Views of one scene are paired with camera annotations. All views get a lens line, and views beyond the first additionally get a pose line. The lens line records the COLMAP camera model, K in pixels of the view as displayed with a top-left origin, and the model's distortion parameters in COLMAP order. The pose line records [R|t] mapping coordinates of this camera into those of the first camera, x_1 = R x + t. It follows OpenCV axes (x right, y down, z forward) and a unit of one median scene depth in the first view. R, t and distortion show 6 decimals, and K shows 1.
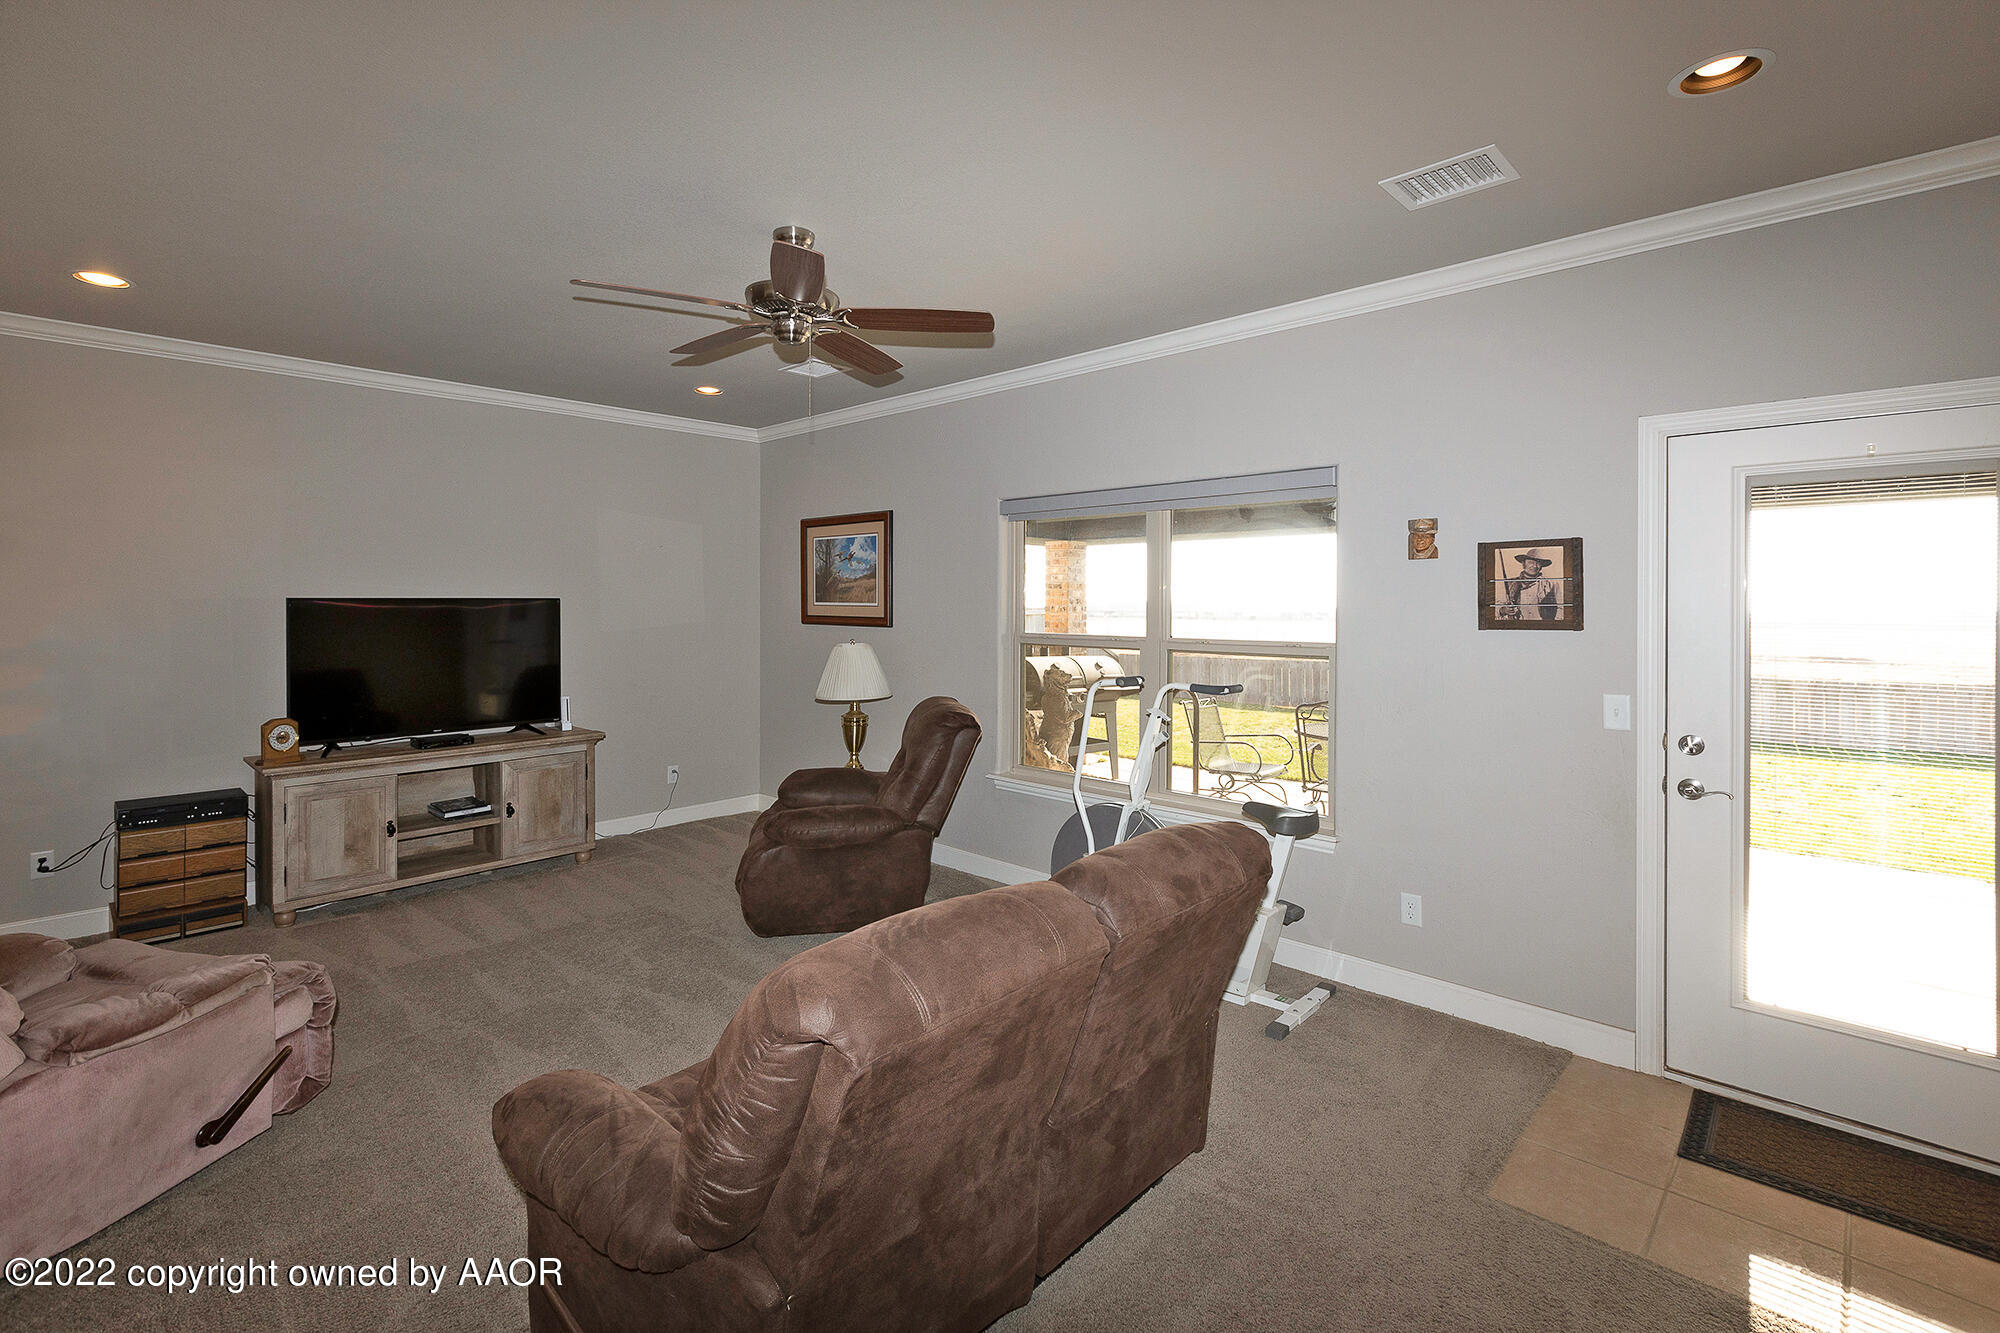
lens RADIAL K [[955.2, 0, 997.5], [0, 955.2, 608.4], [0, 0, 1]] dist [0.001709, 0.000134]
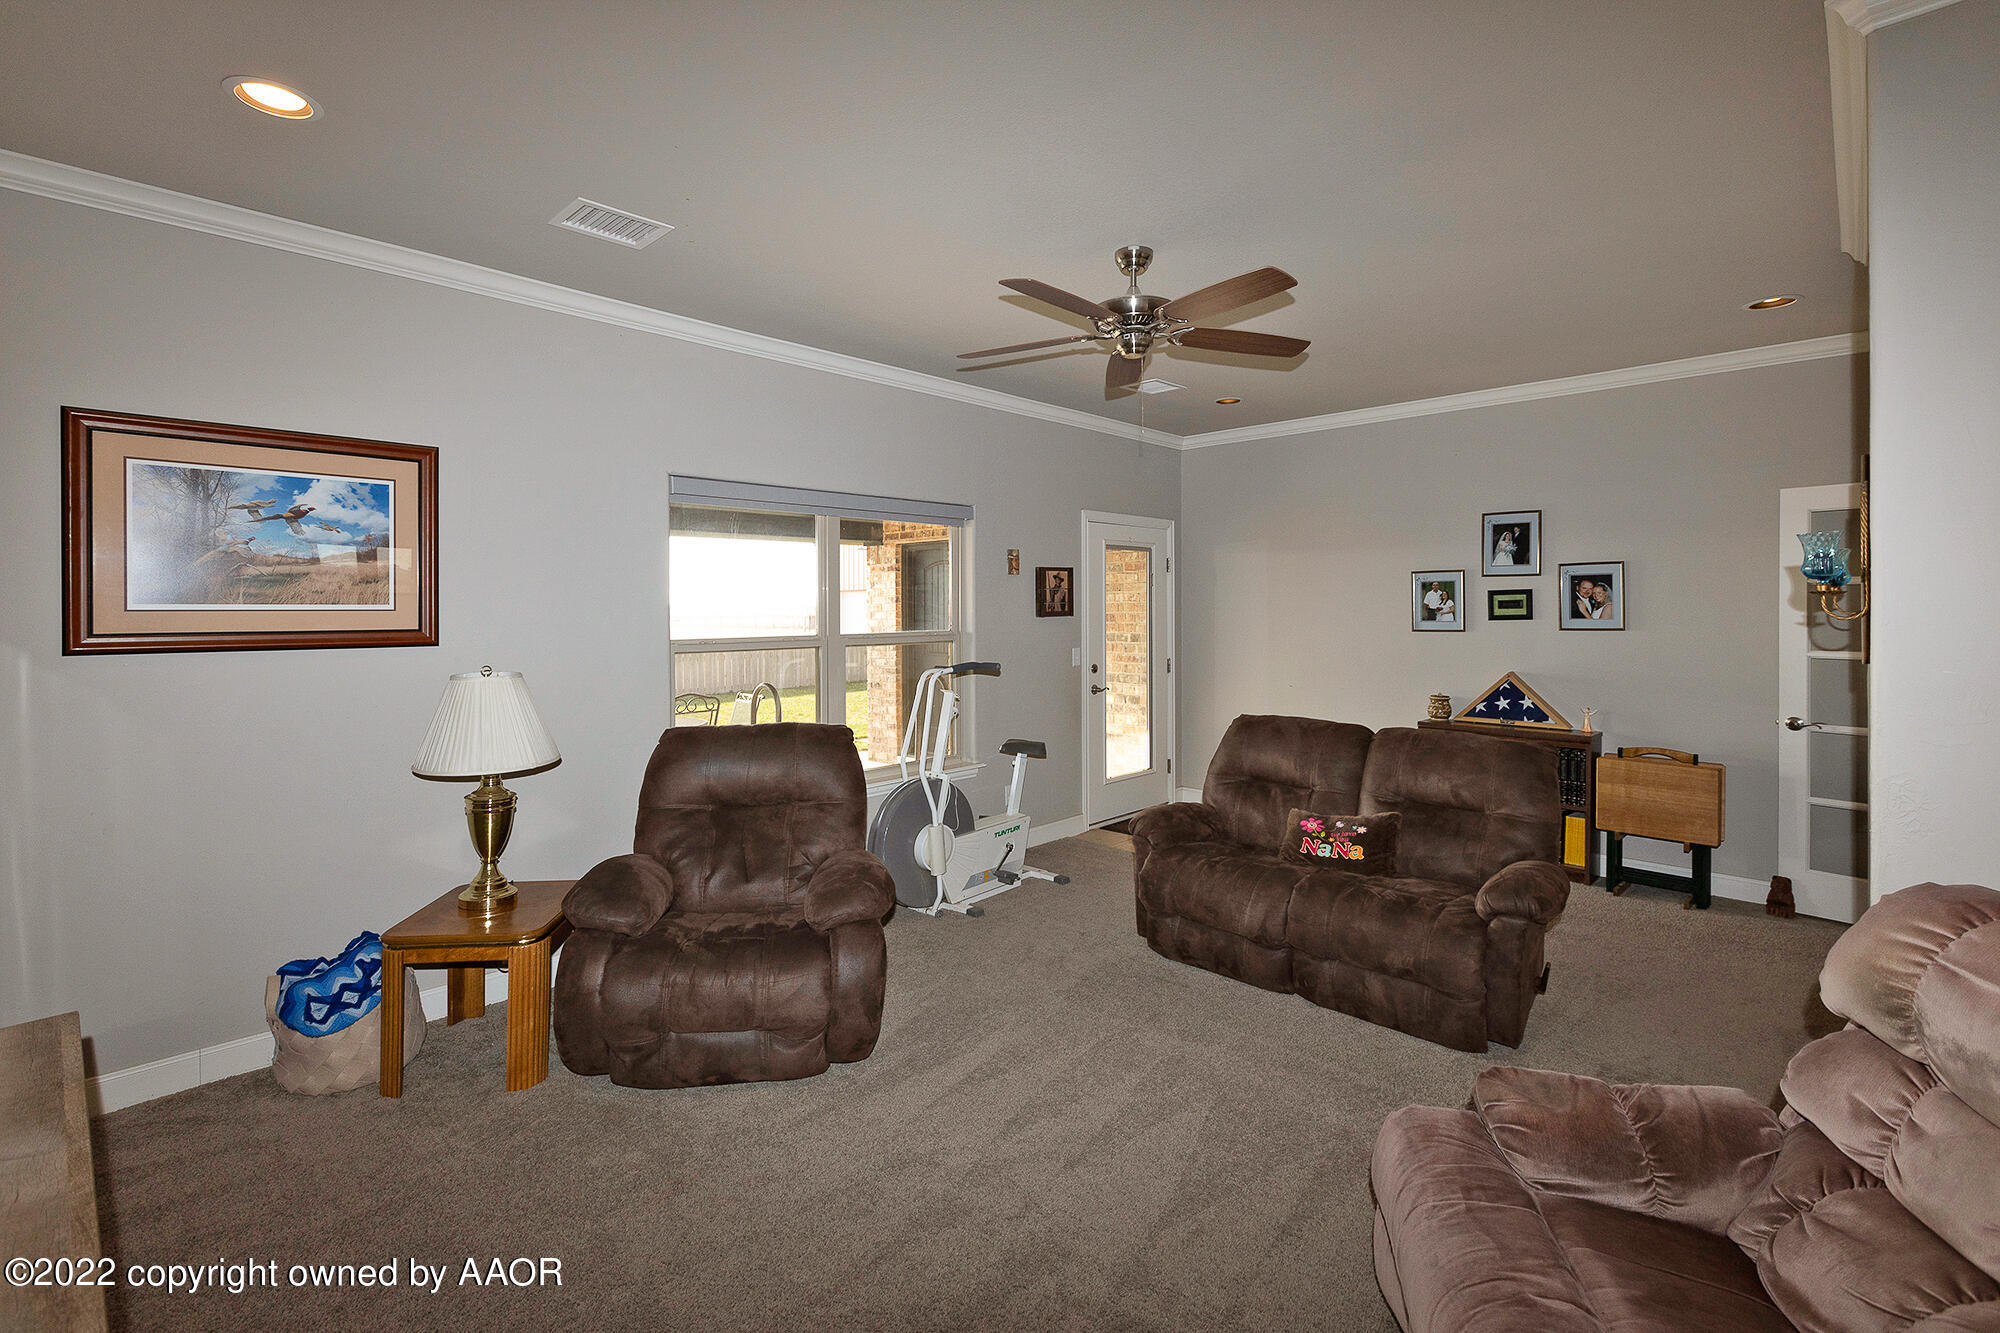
lens RADIAL K [[902.8, 0, 996.1], [0, 902.8, 602.4], [0, 0, 1]] dist [-0.000186, -0.000075]
pose [[-0.013858, -0.003048, 0.999899, -0.766311], [0.007169, 0.999969, 0.003147, -0.006829], [-0.999878, 0.007212, -0.013836, 0.750971]]
